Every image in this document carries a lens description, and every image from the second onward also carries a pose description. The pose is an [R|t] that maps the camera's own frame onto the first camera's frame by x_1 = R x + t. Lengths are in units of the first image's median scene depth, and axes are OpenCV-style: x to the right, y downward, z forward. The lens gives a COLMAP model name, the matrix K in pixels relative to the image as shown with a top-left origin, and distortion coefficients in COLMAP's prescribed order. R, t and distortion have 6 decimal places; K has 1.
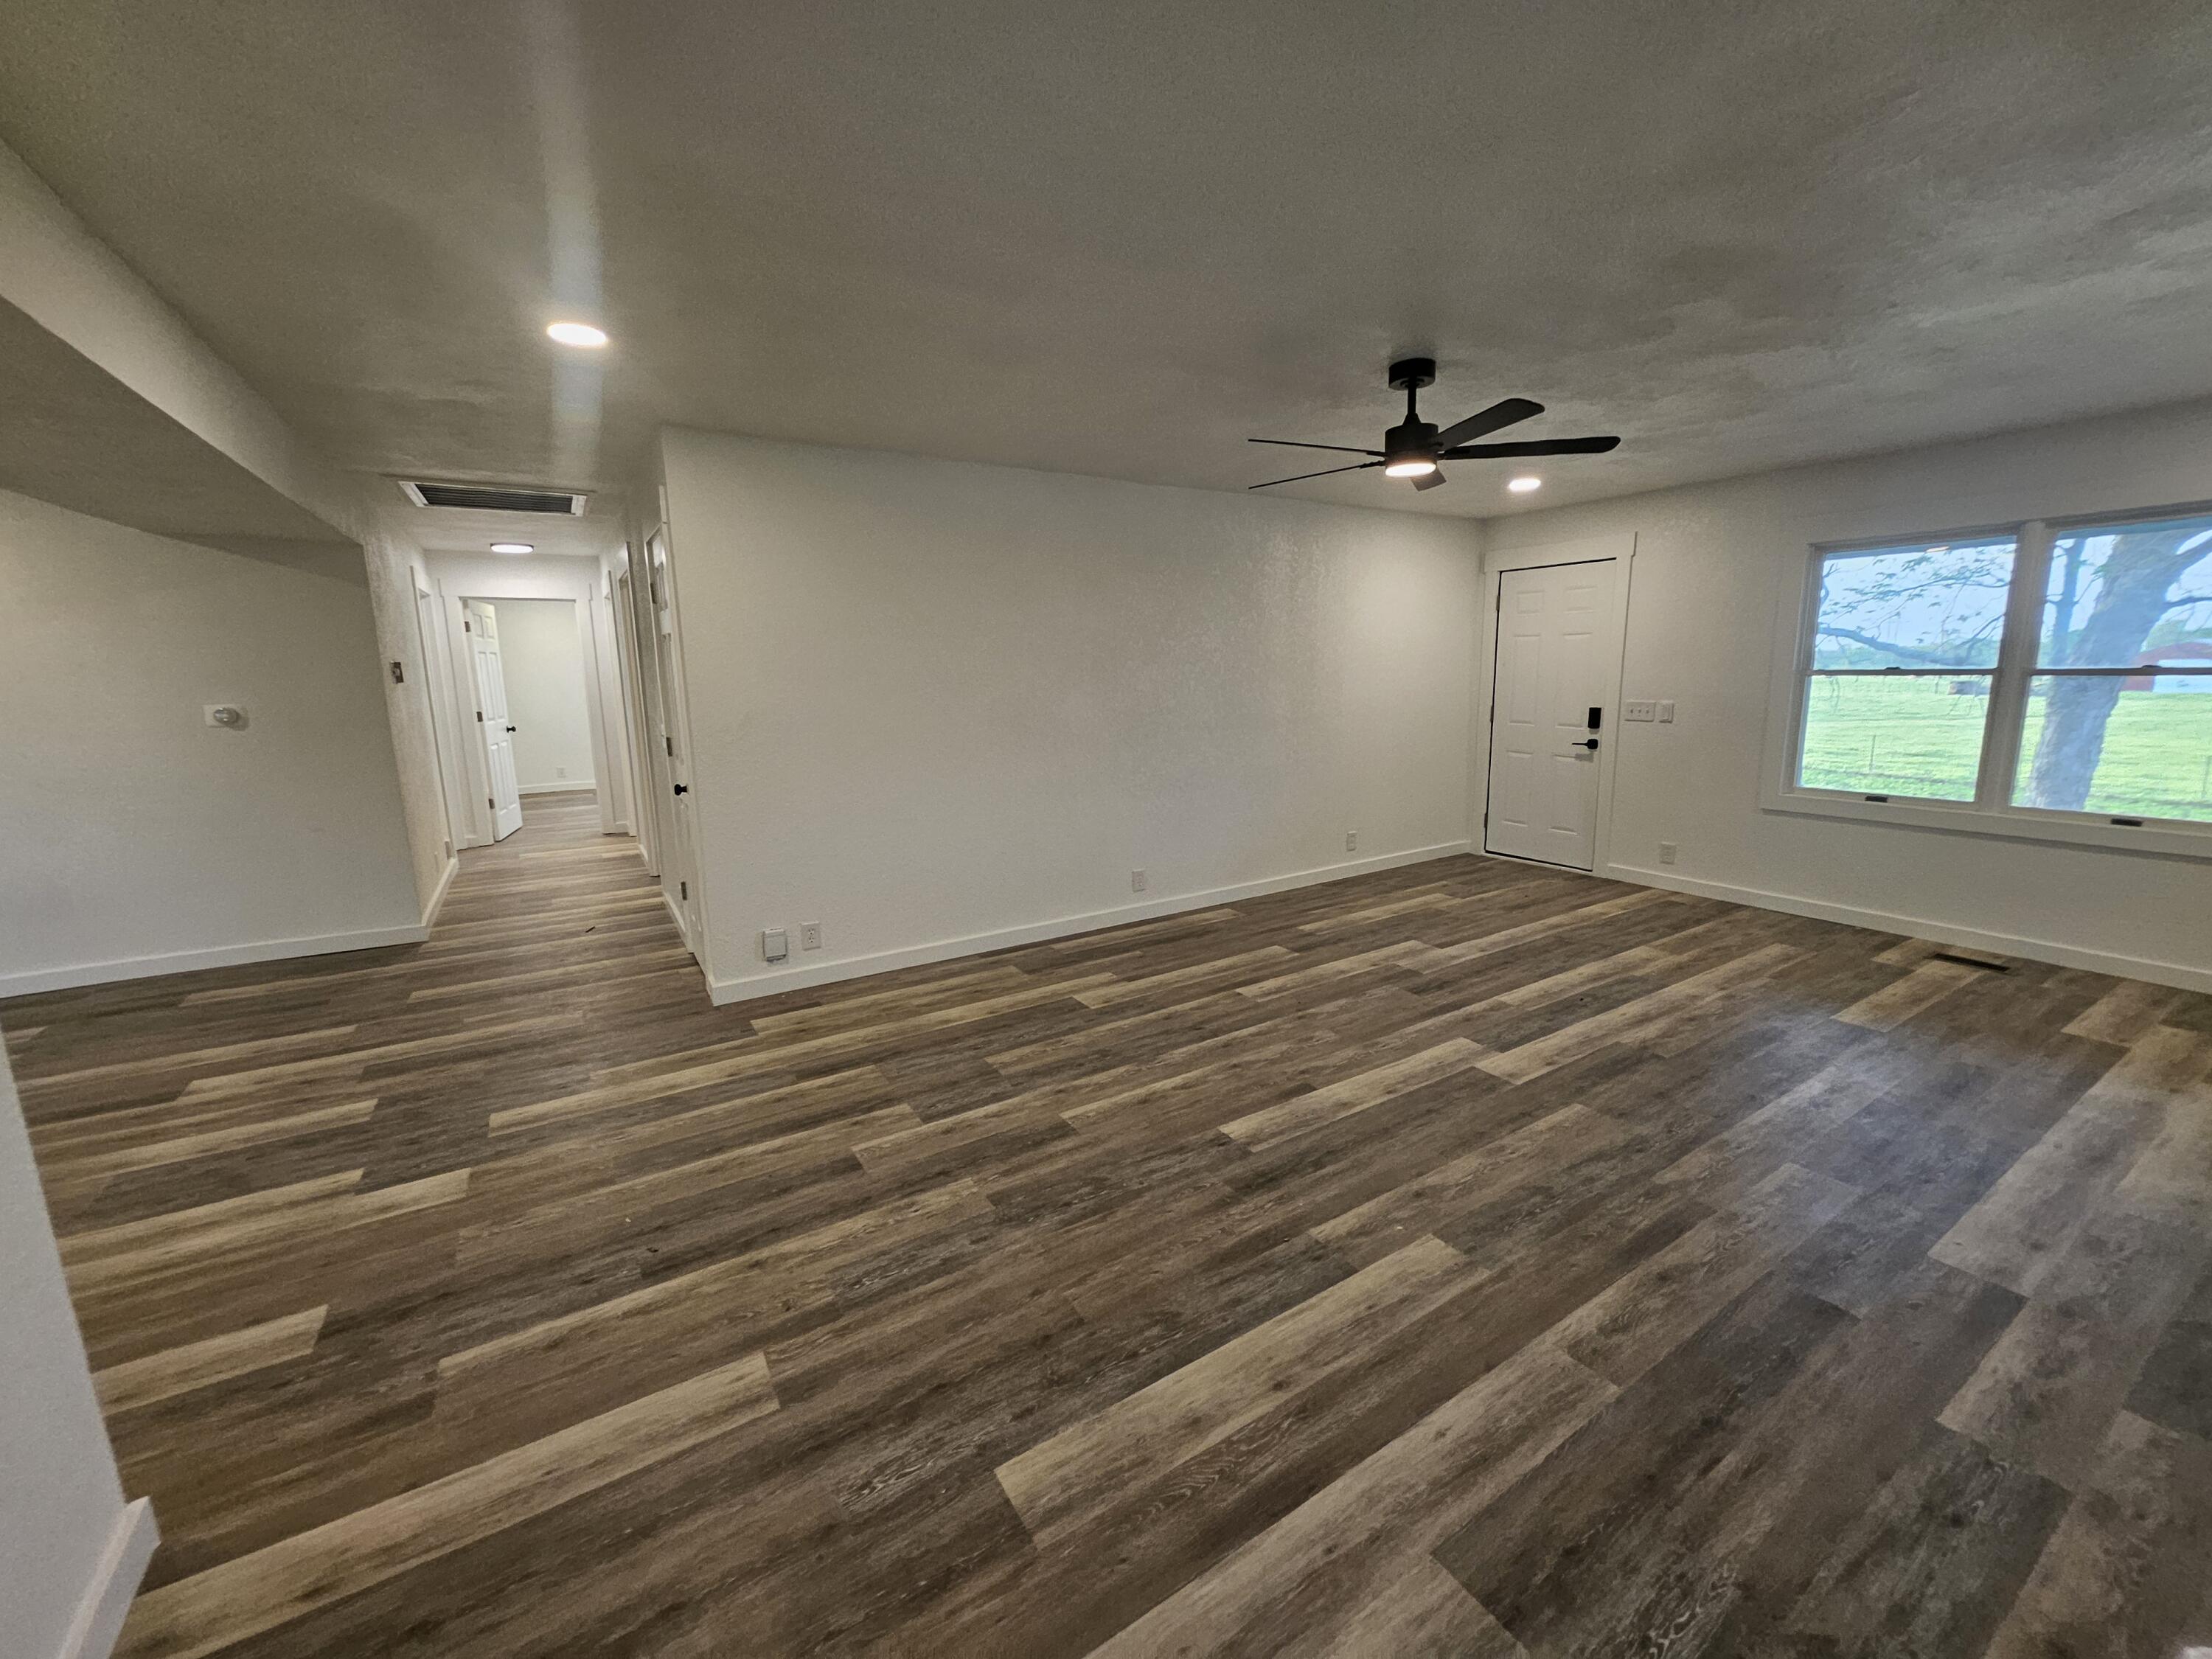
lens RADIAL K [[874.6, 0, 1122.6], [0, 874.6, 812.5], [0, 0, 1]] dist [-0.000208, 0.005976]
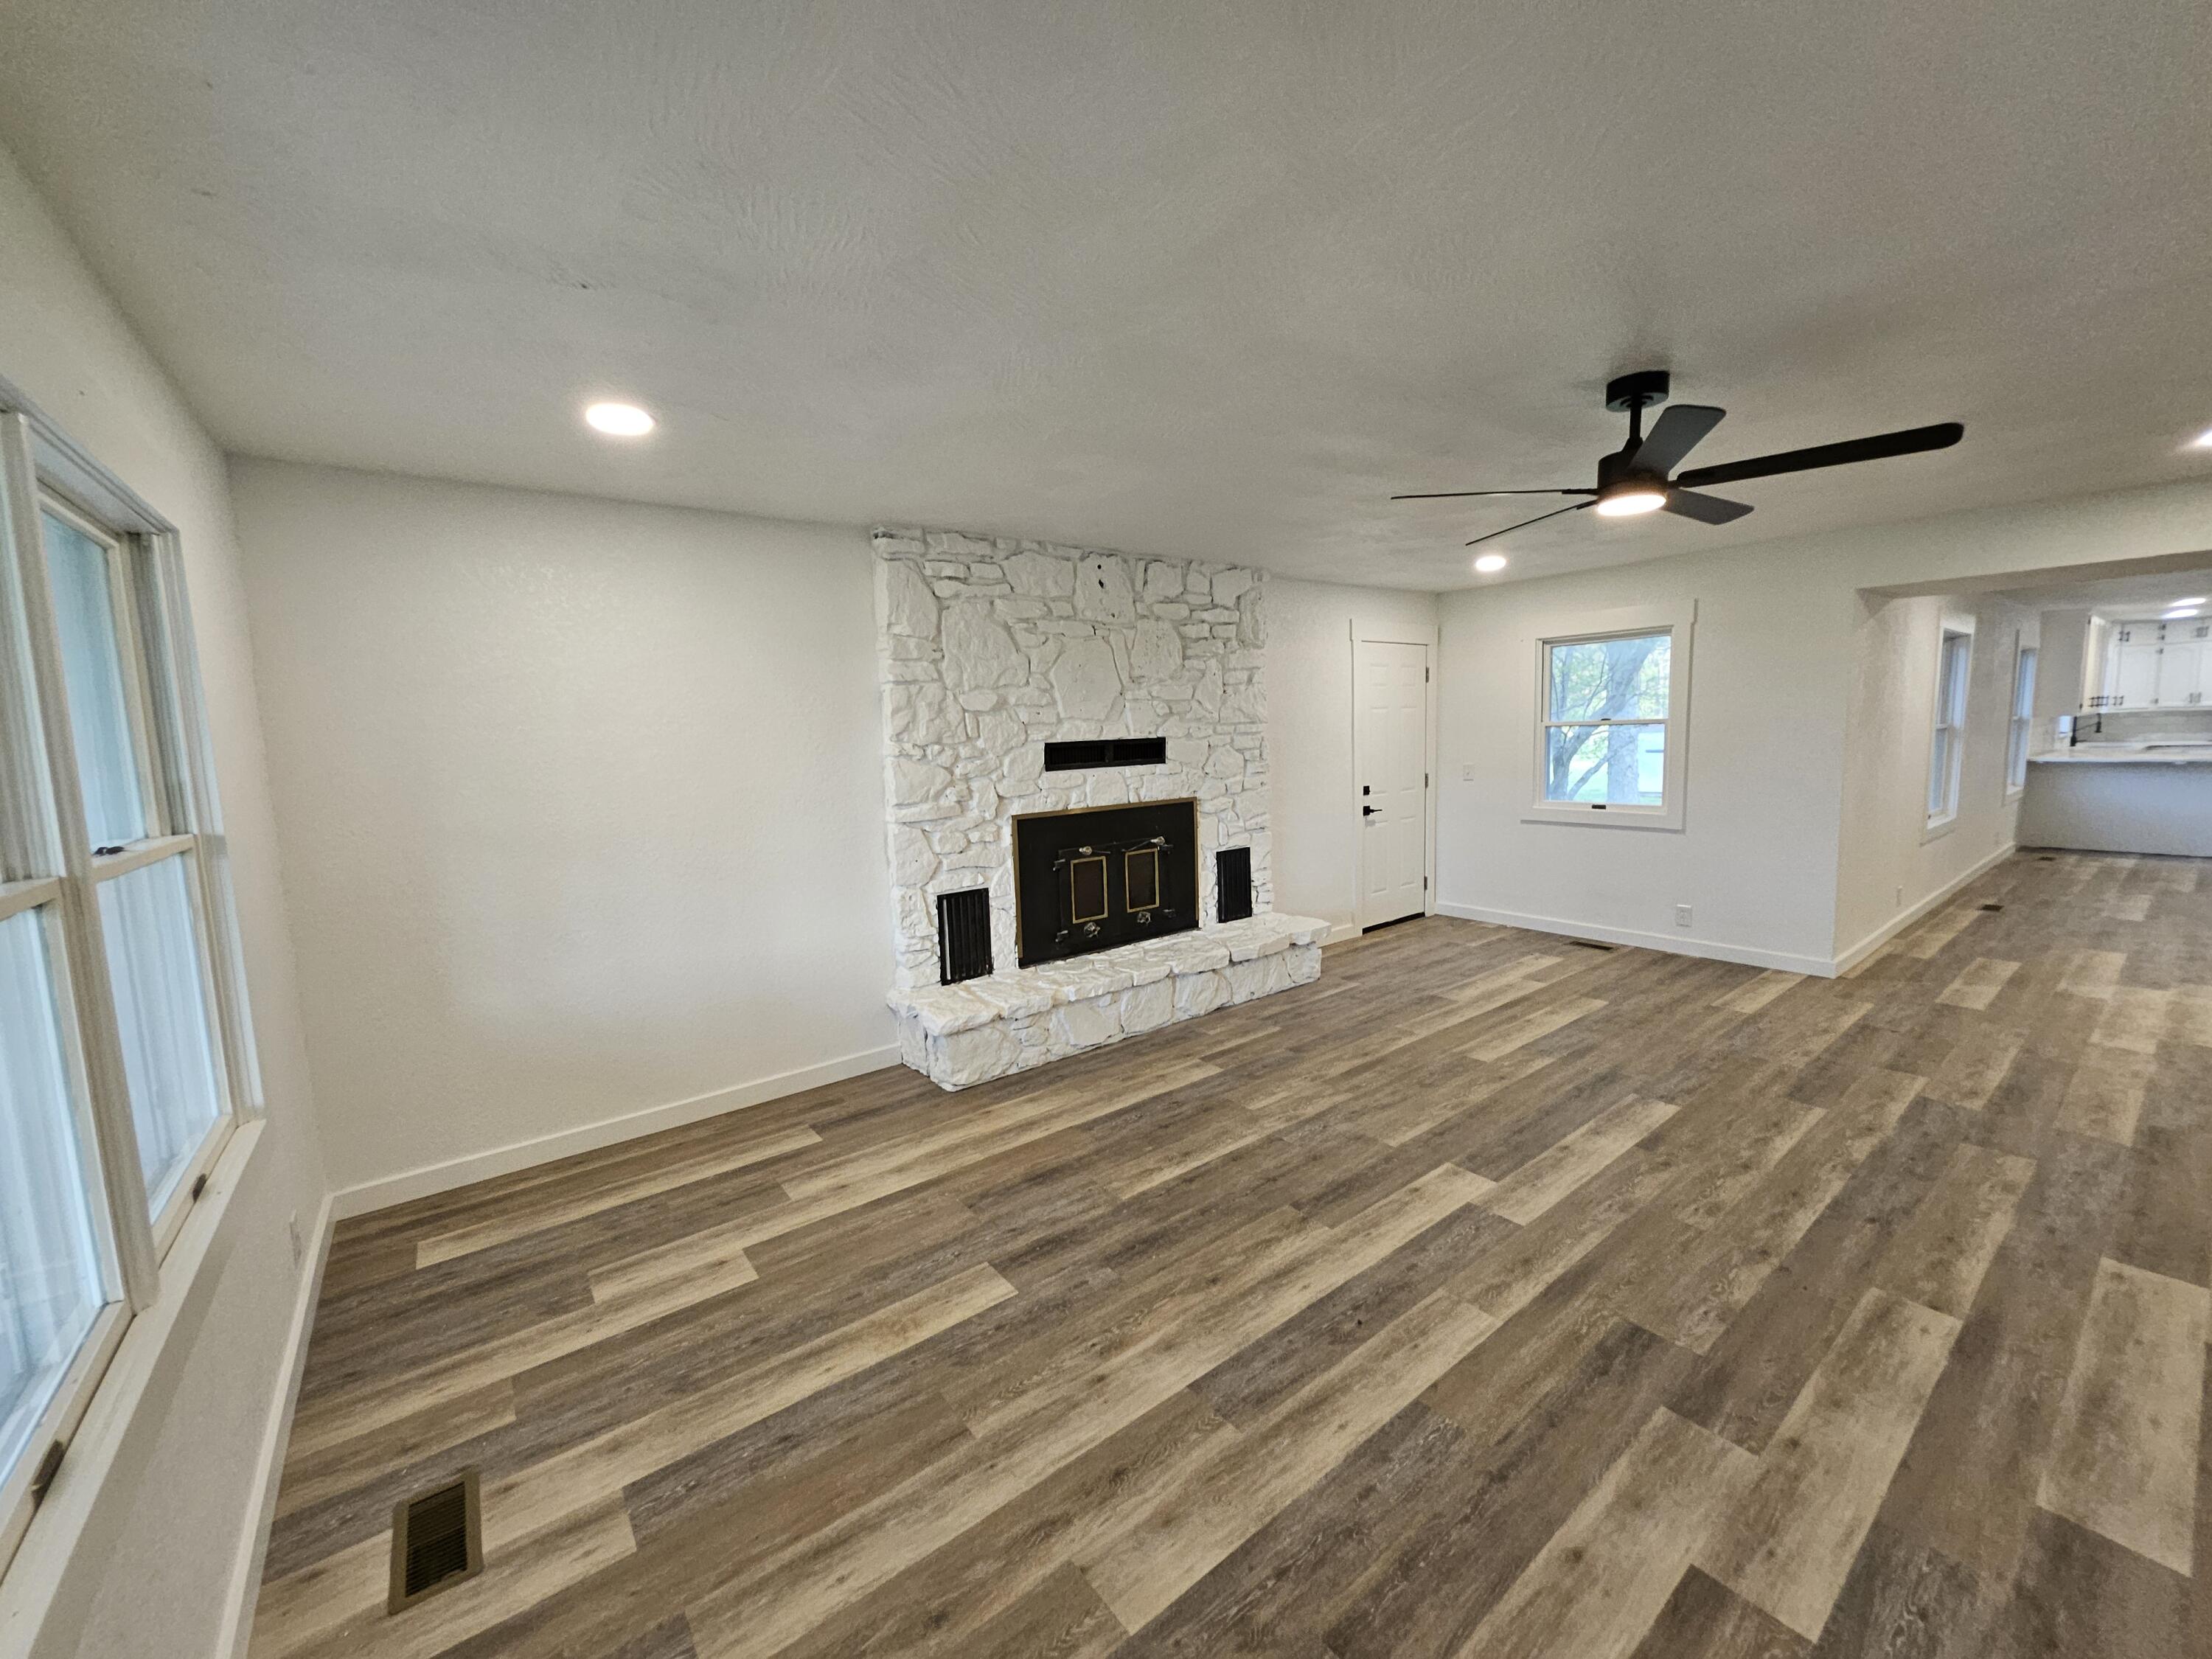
lens RADIAL K [[868.9, 0, 1103.6], [0, 868.9, 828.4], [0, 0, 1]] dist [0.002377, -0.000617]
pose [[-0.995119, 0.058823, -0.079231, 0.787592], [0.034408, 0.959355, 0.280095, -0.304443], [0.092487, 0.276002, -0.956697, 1.584951]]
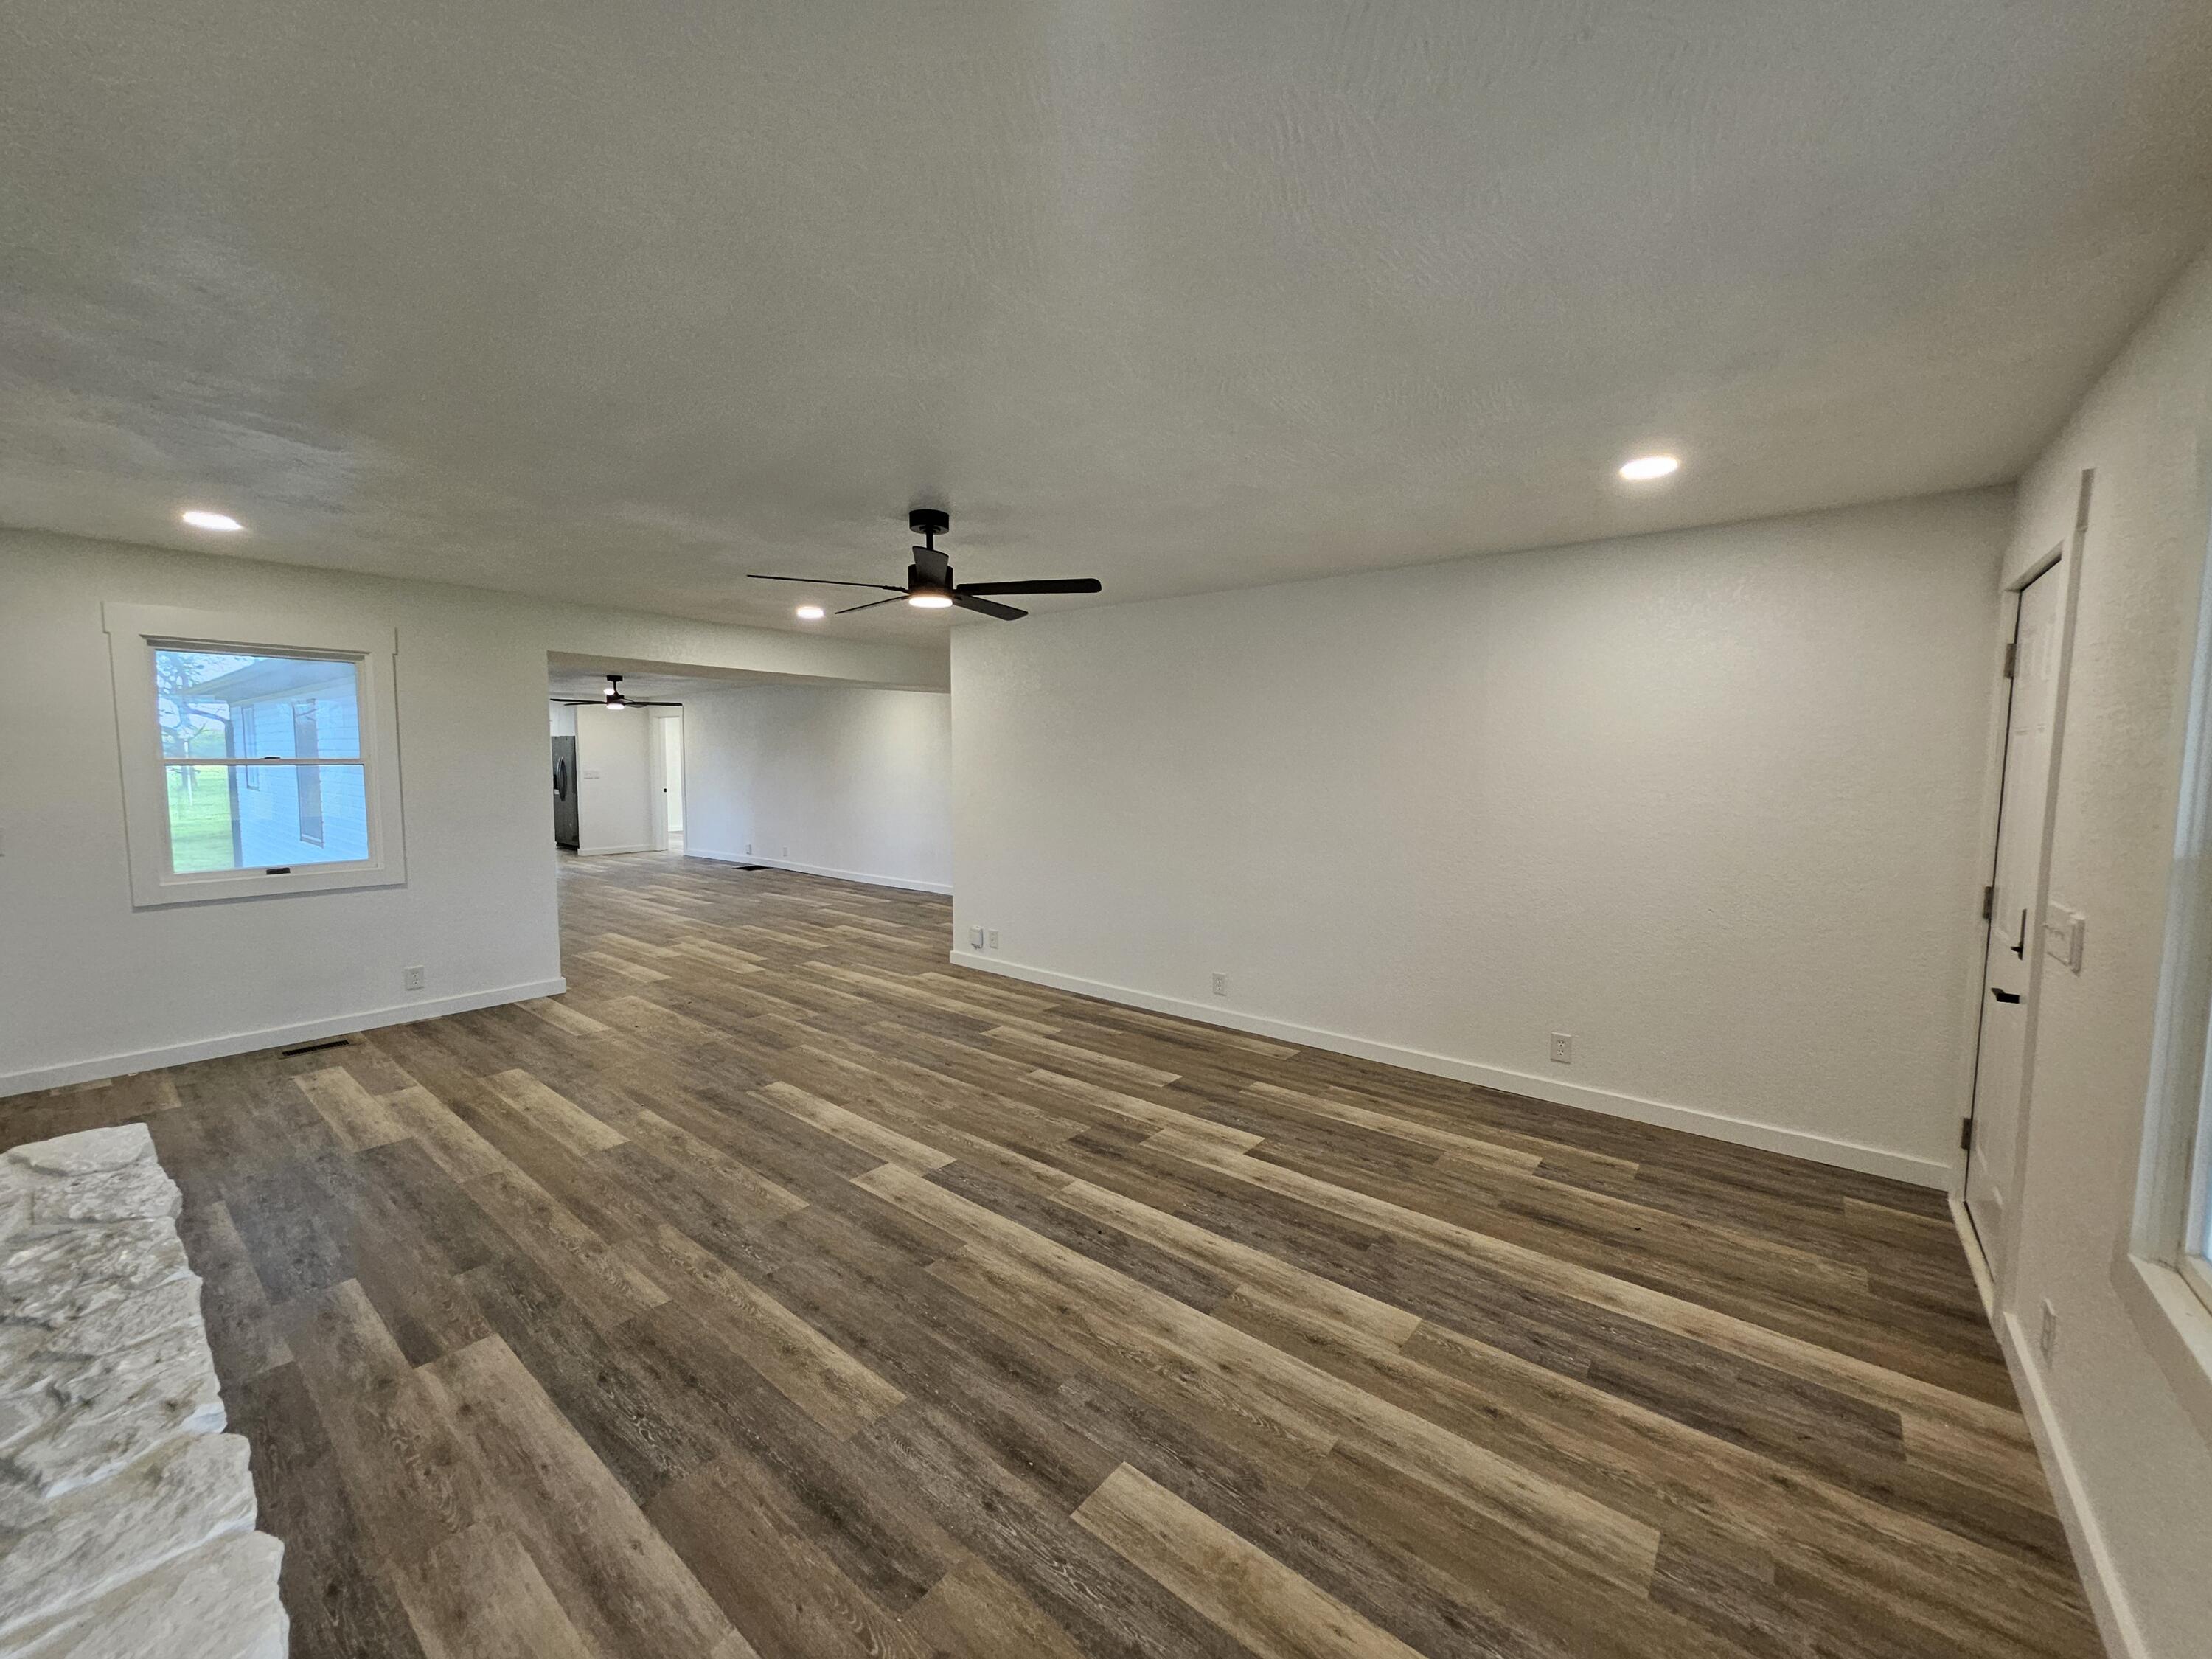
lens RADIAL K [[867.5, 0, 1104.8], [0, 867.5, 825.1], [0, 0, 1]] dist [-0.003494, 0.005241]
pose [[0.318923, 0.094324, -0.943075, 1.290888], [-0.170374, 0.984532, 0.040854, -0.171365], [0.932341, 0.147647, 0.330060, 0.772478]]
